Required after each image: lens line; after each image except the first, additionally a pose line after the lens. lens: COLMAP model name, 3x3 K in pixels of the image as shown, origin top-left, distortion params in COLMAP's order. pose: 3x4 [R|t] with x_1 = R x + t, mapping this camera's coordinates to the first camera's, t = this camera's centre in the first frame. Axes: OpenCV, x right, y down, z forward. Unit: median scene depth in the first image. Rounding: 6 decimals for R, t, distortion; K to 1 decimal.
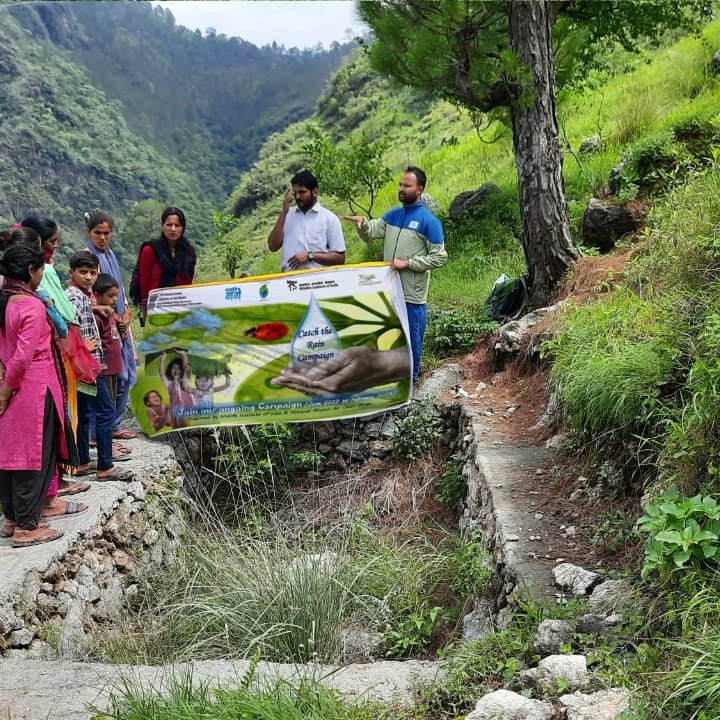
lens RADIAL K [[913.0, 0, 360.0], [0, 913.0, 360.0], [0, 0, 1]] dist [0.063515, -0.093636]
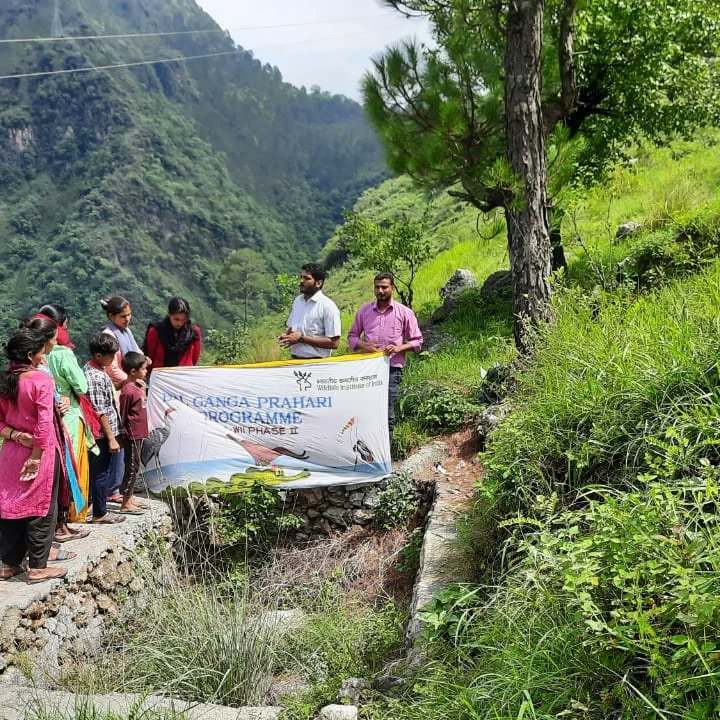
lens RADIAL K [[913.0, 0, 360.0], [0, 913.0, 360.0], [0, 0, 1]] dist [0.063515, -0.093636]
pose [[0.994386, 0.046776, -0.094911, 0.113905], [-0.052180, 0.997106, -0.055281, -0.029583], [0.092050, 0.059923, 0.993950, -0.101023]]
